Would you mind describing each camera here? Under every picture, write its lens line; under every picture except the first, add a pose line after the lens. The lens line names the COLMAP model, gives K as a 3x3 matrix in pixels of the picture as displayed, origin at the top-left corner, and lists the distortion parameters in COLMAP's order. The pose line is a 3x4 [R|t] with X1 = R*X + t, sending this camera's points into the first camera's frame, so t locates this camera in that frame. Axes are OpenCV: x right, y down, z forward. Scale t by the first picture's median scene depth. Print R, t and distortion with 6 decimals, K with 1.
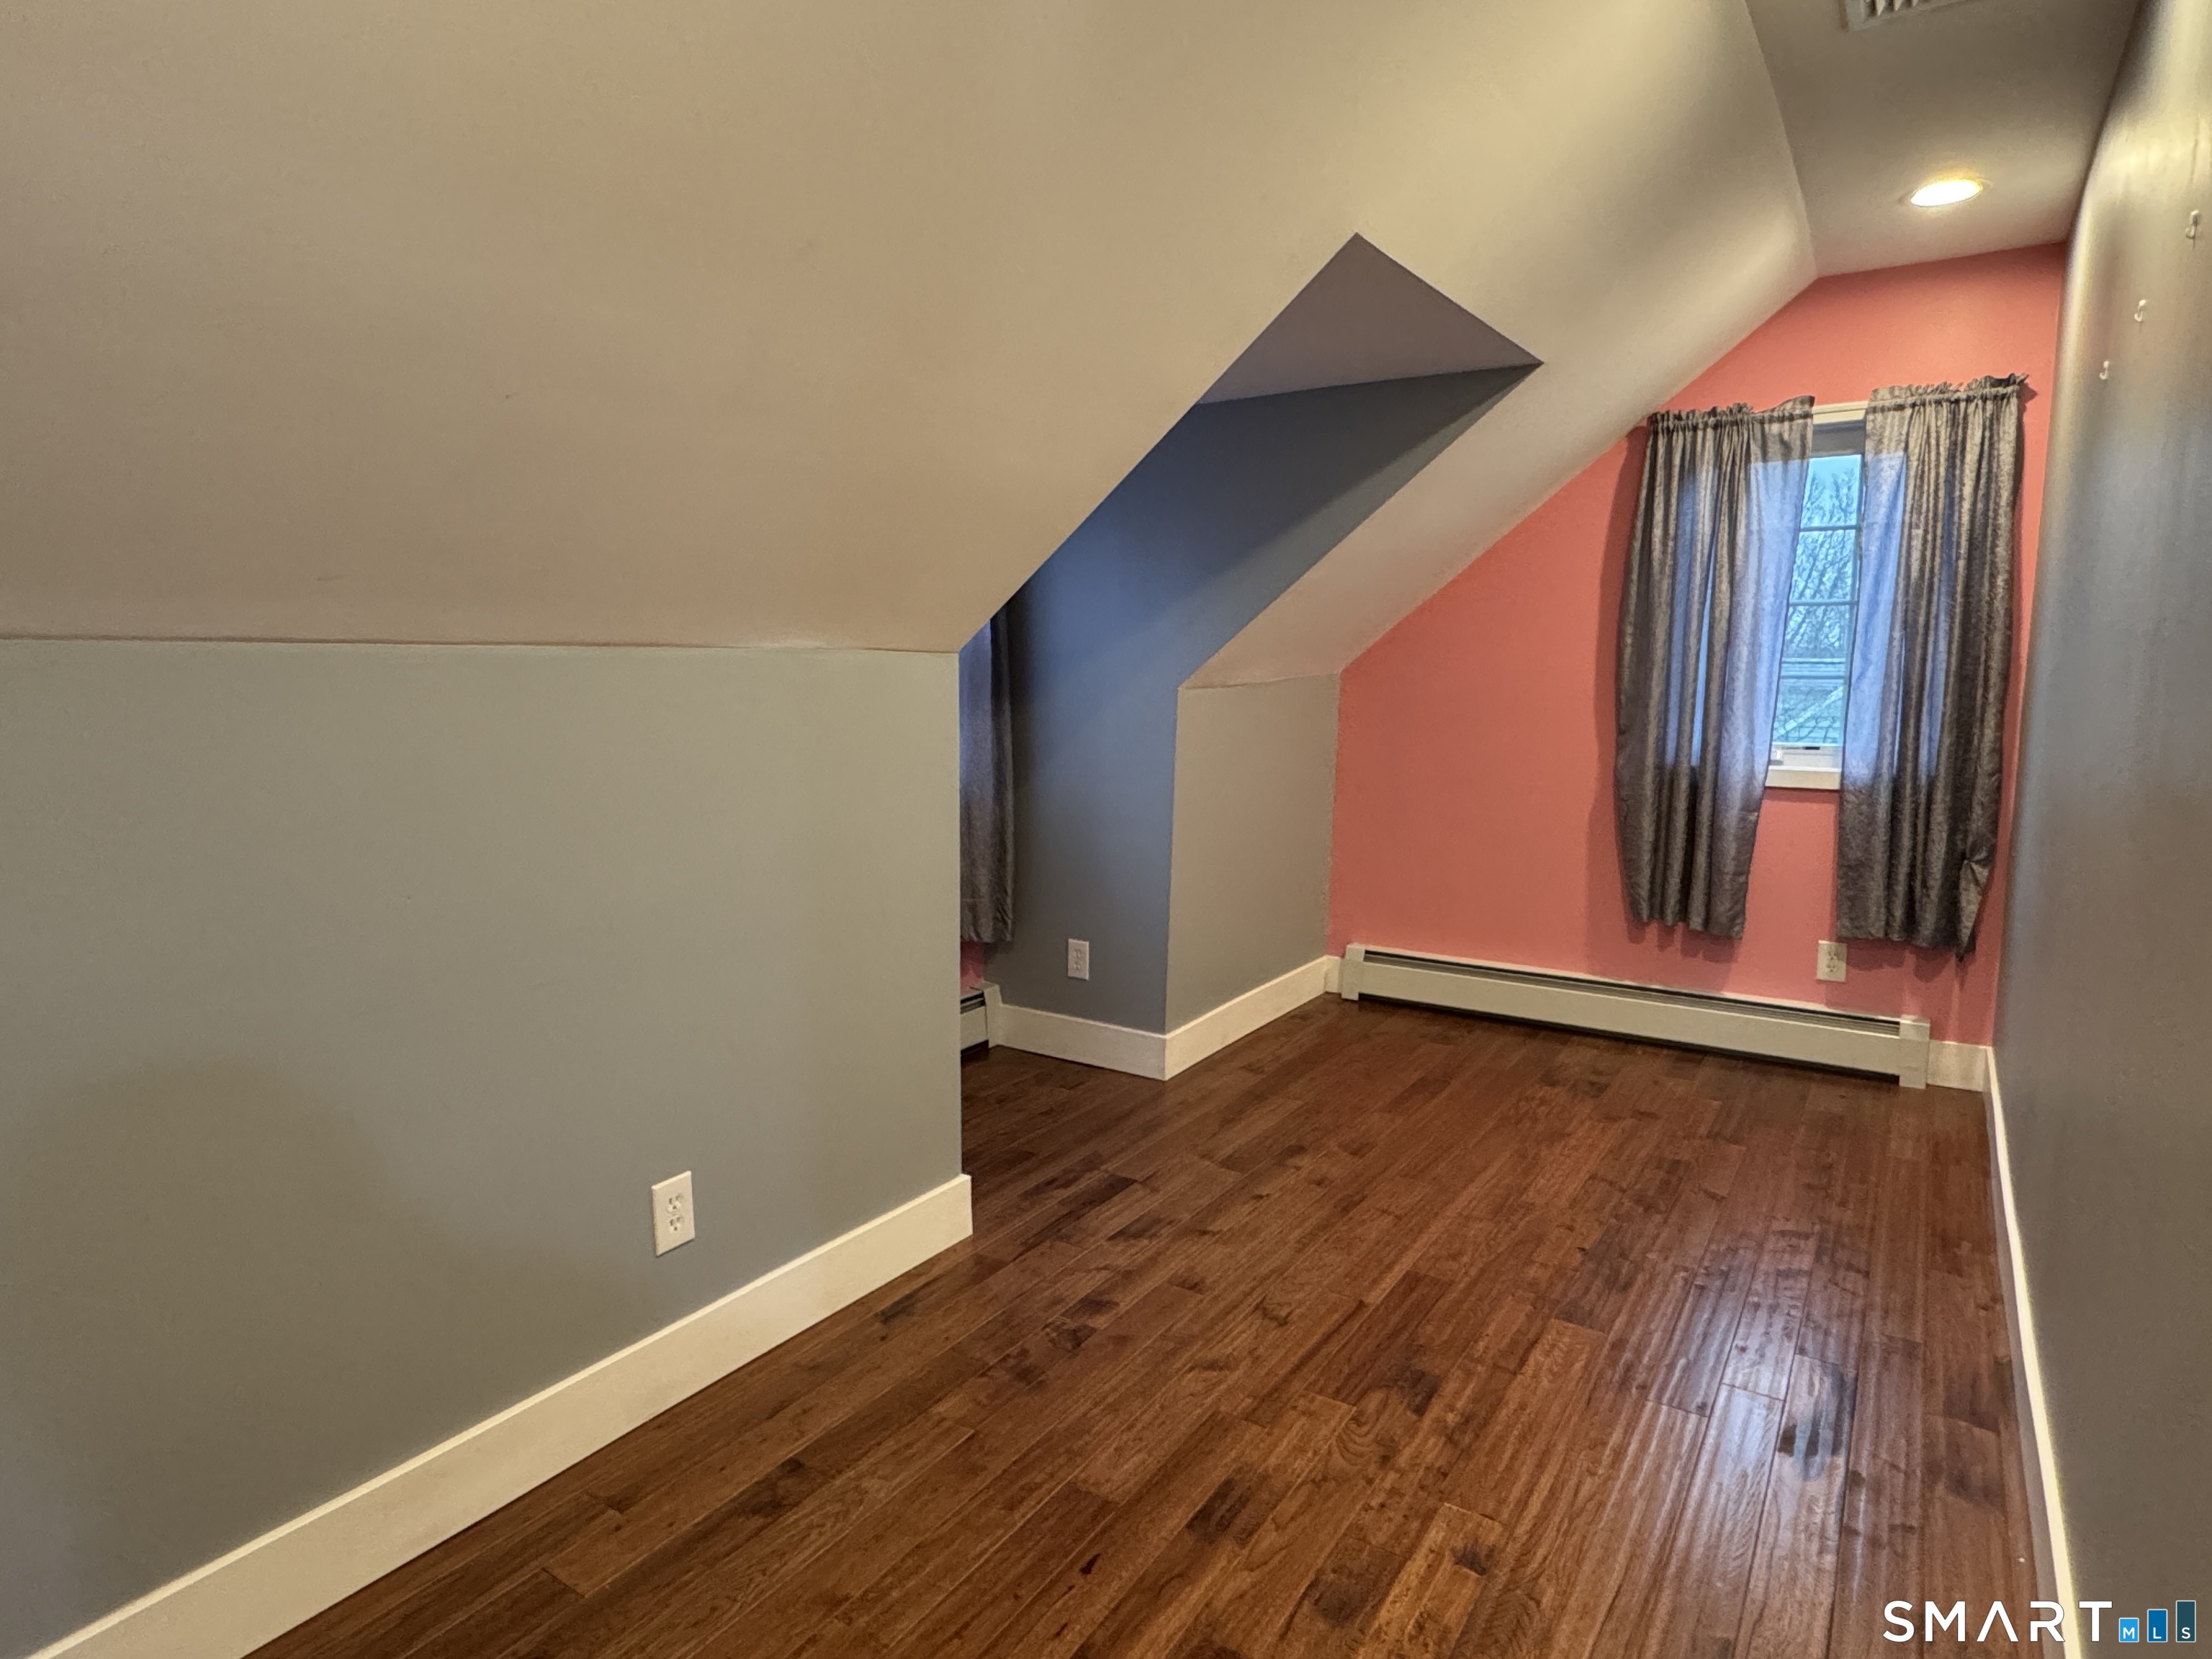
lens RADIAL K [[1248.7, 0, 1095.2], [0, 1248.7, 826.2], [0, 0, 1]] dist [-0.000986, 0.002342]
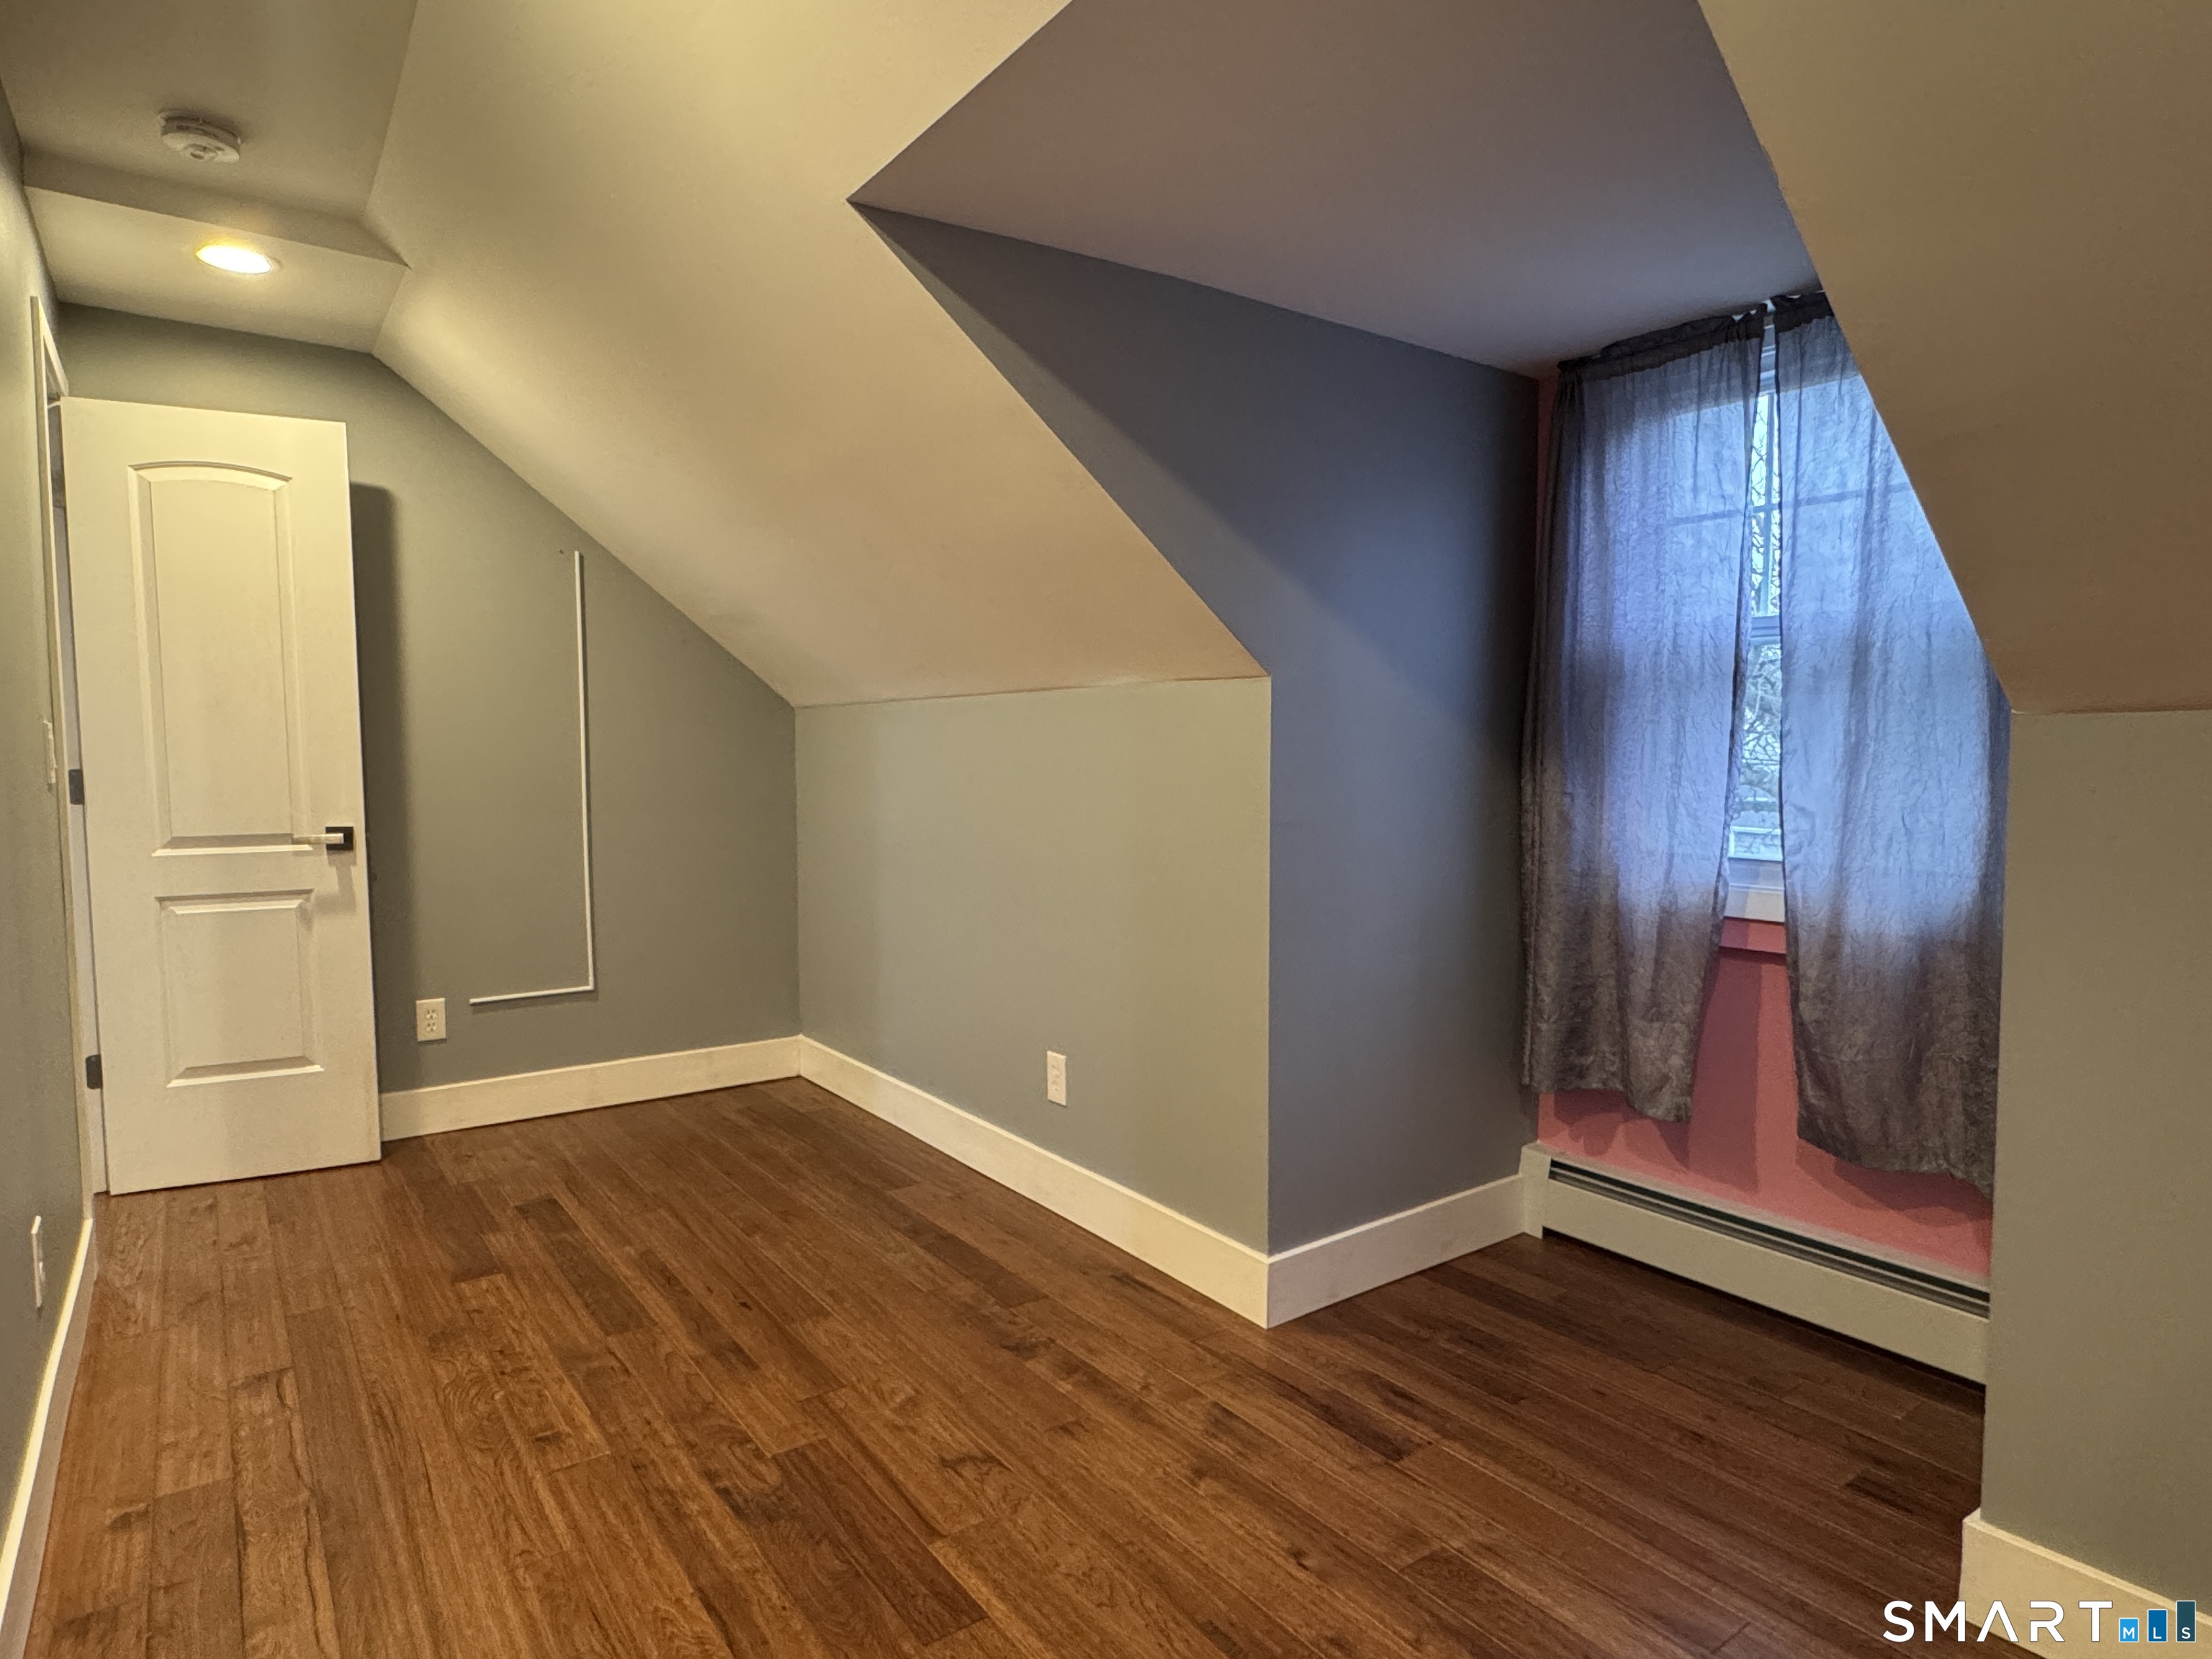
lens RADIAL K [[1248.7, 0, 1093.1], [0, 1248.7, 832.9], [0, 0, 1]] dist [-0.000986, 0.002342]
pose [[-0.352292, 0.063220, -0.933752, 0.958381], [-0.115805, 0.987104, 0.110523, -0.134089], [0.928698, 0.147070, -0.340428, 1.449704]]
